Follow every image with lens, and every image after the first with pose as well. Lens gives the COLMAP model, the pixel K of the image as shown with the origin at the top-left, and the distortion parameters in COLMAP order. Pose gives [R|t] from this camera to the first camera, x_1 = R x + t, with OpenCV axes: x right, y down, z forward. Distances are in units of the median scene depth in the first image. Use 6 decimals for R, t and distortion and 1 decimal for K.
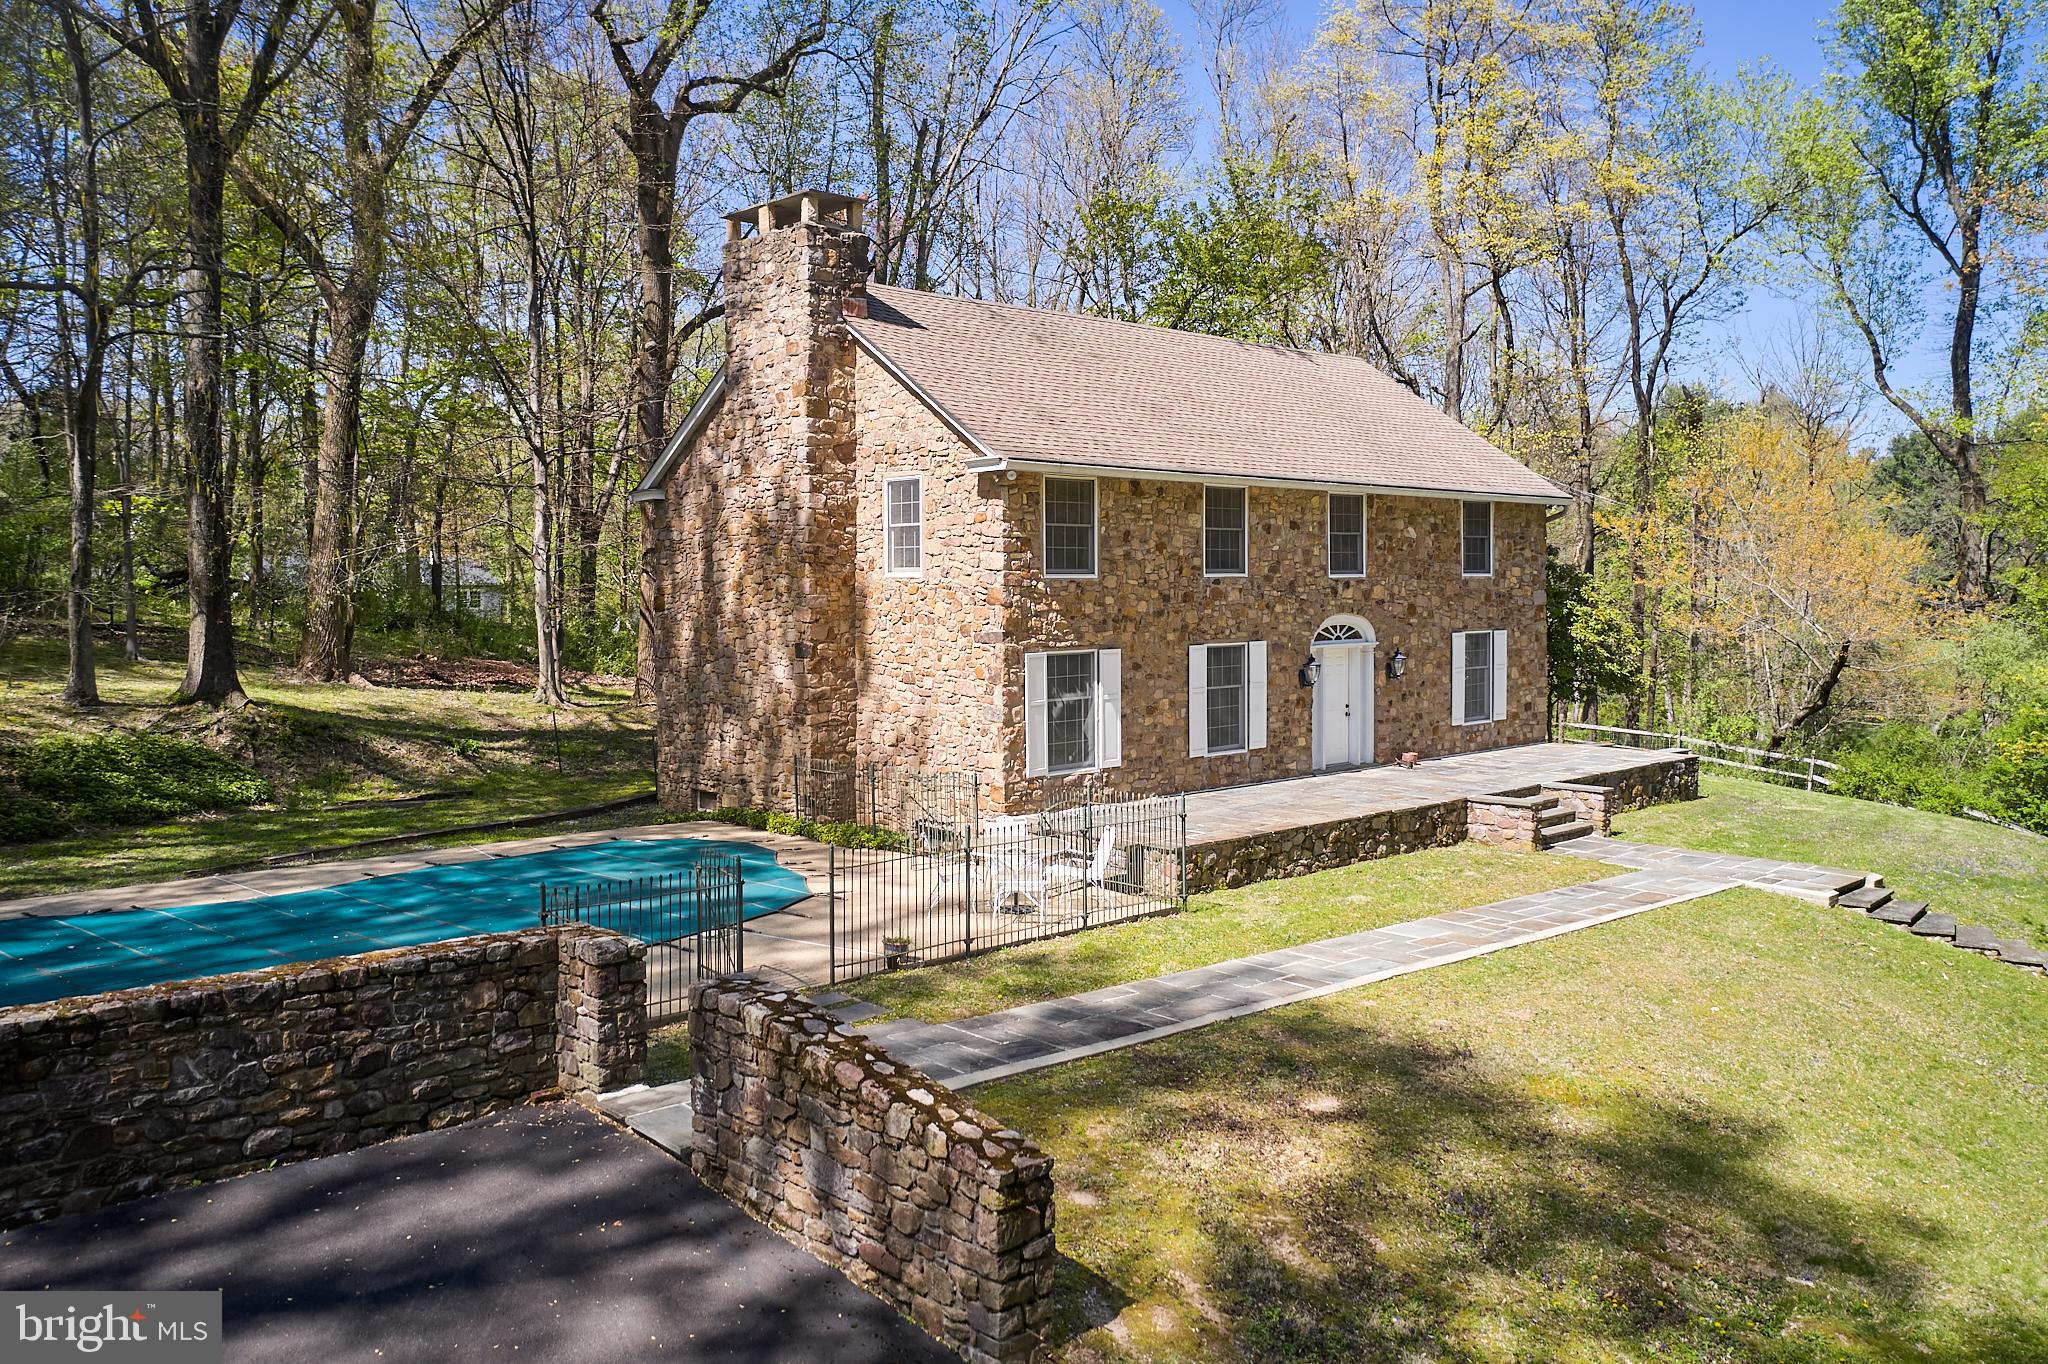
lens RADIAL K [[1684.5, 0, 1023.9], [0, 1684.5, 624.2], [0, 0, 1]] dist [-0.026454, -0.000208]
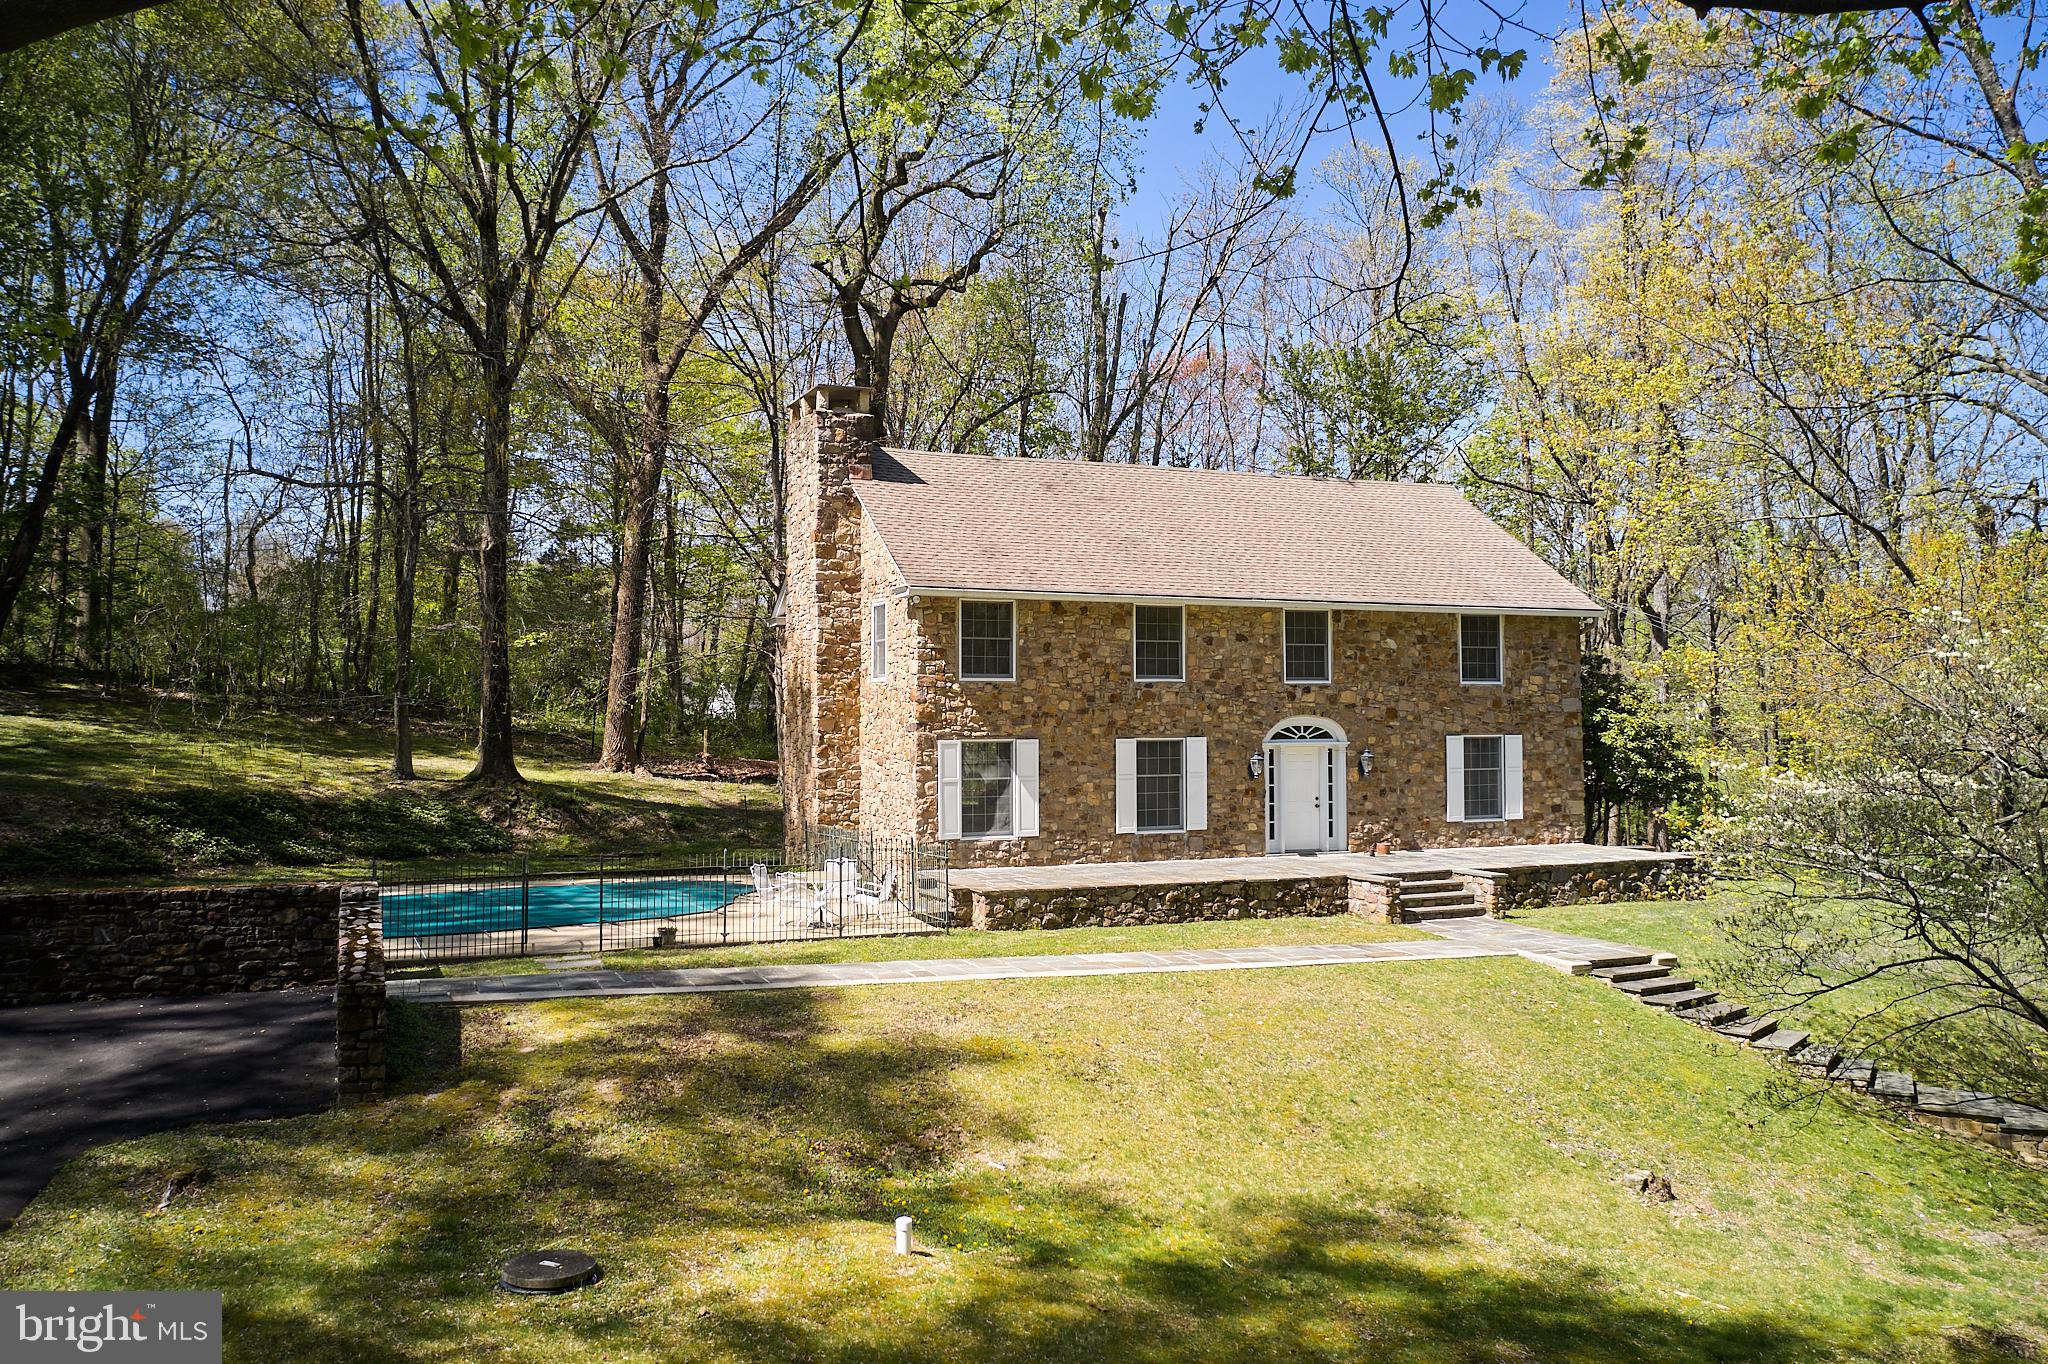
lens RADIAL K [[1684.5, 0, 969.0], [0, 1684.5, 639.4], [0, 0, 1]] dist [-0.026454, -0.000208]
pose [[0.930771, -0.013280, -0.365361, 0.450704], [-0.012628, 0.997576, -0.068427, 0.026204], [0.365384, 0.068304, 0.928347, -0.154798]]
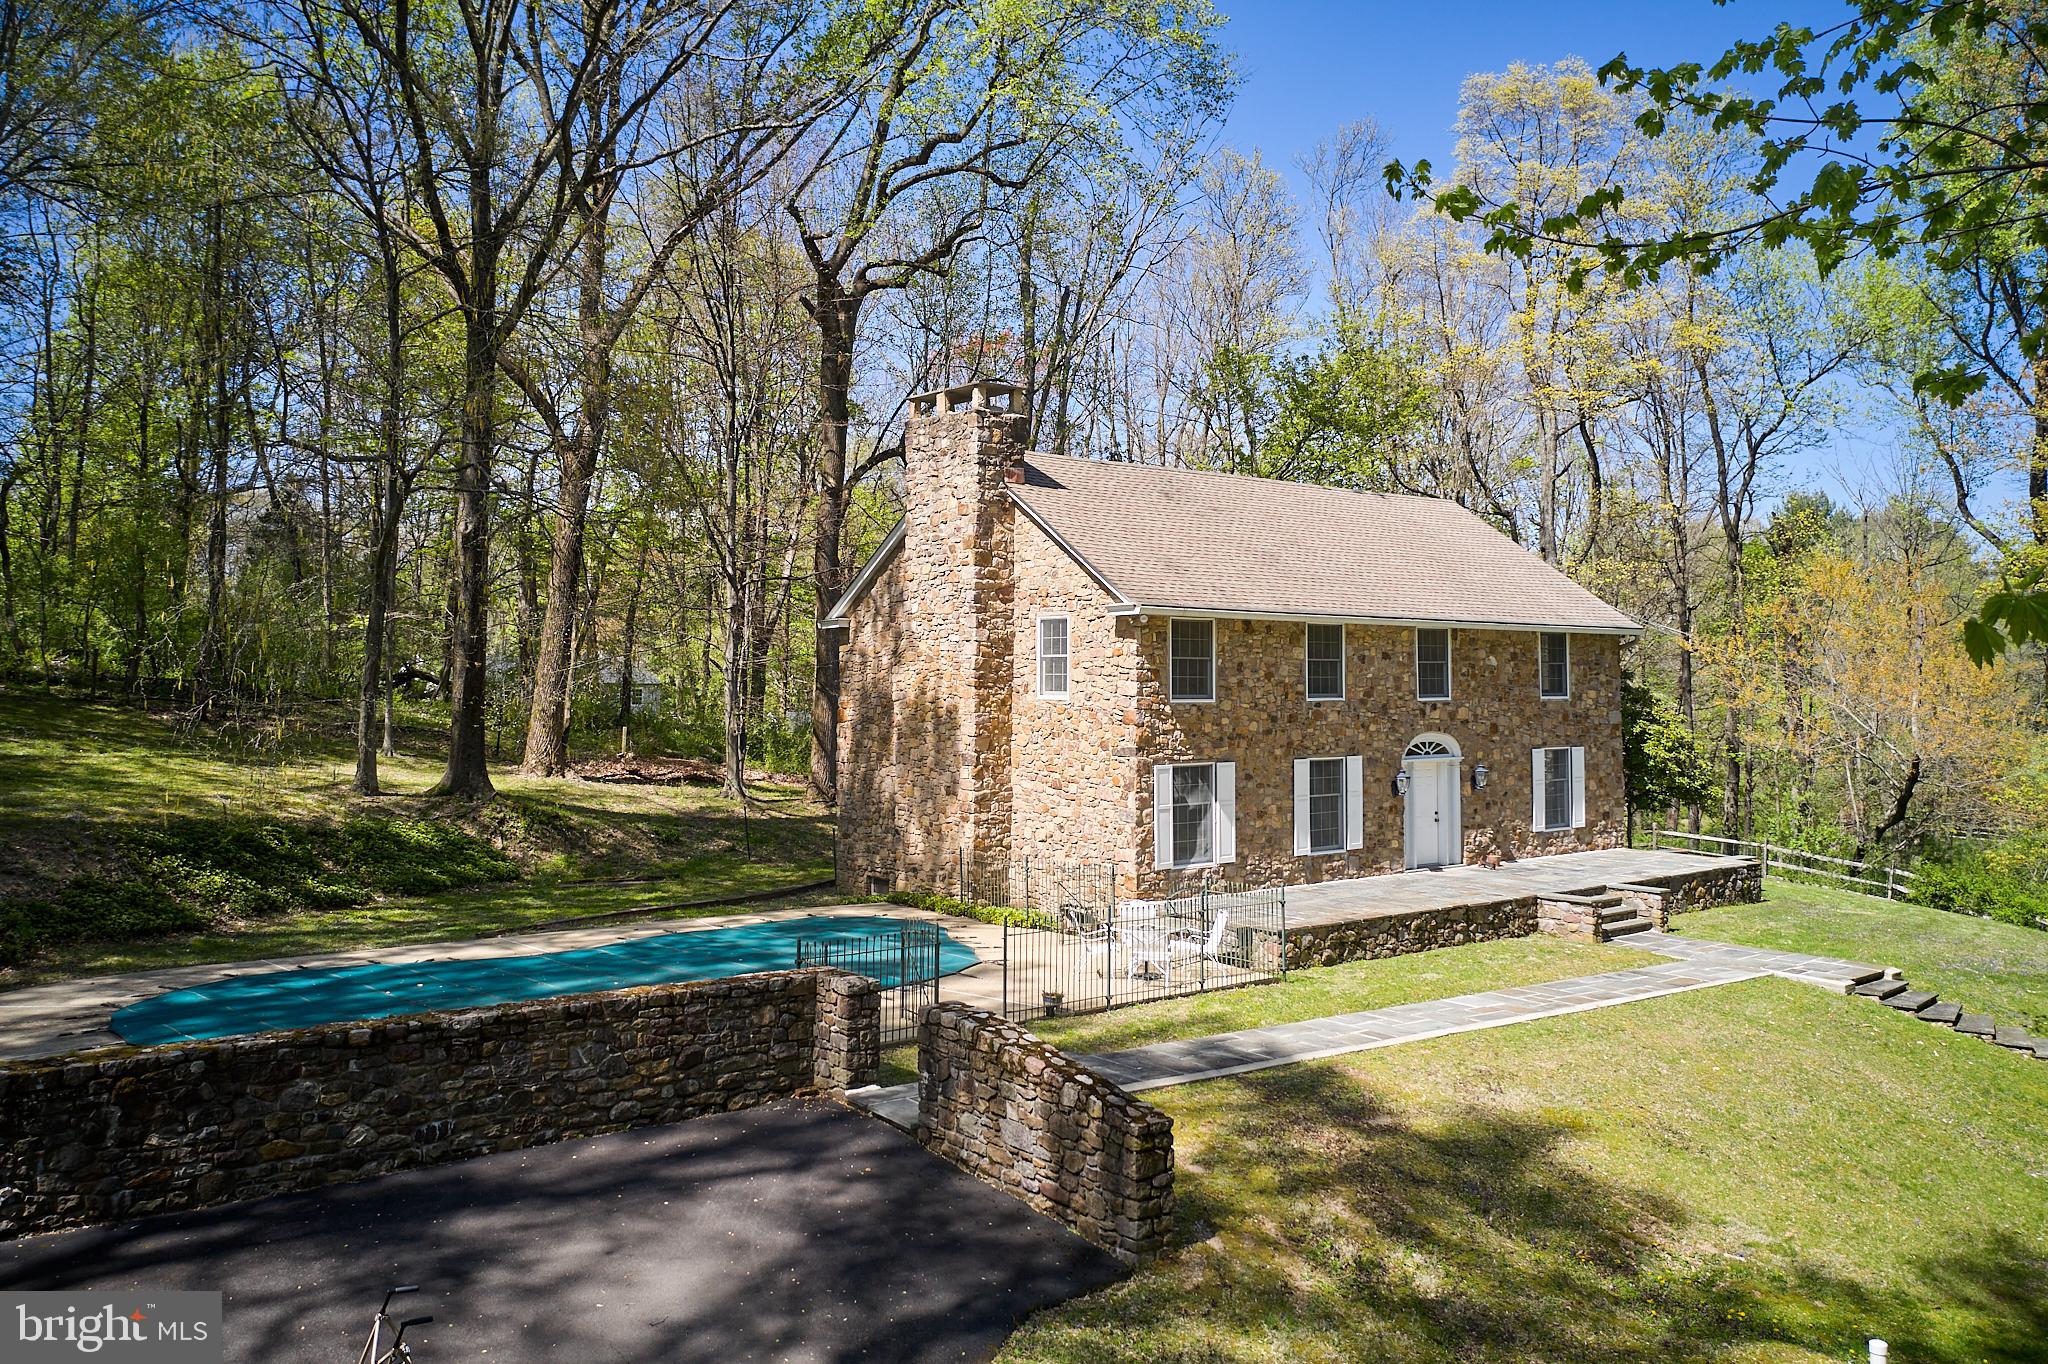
lens RADIAL K [[1684.5, 0, 1007.1], [0, 1684.5, 550.2], [0, 0, 1]] dist [-0.026454, -0.000208]
pose [[0.996315, 0.003724, -0.085685, -0.001418], [-0.012283, 0.994955, -0.099570, -0.013733], [0.084882, 0.100255, 0.991334, -0.203073]]
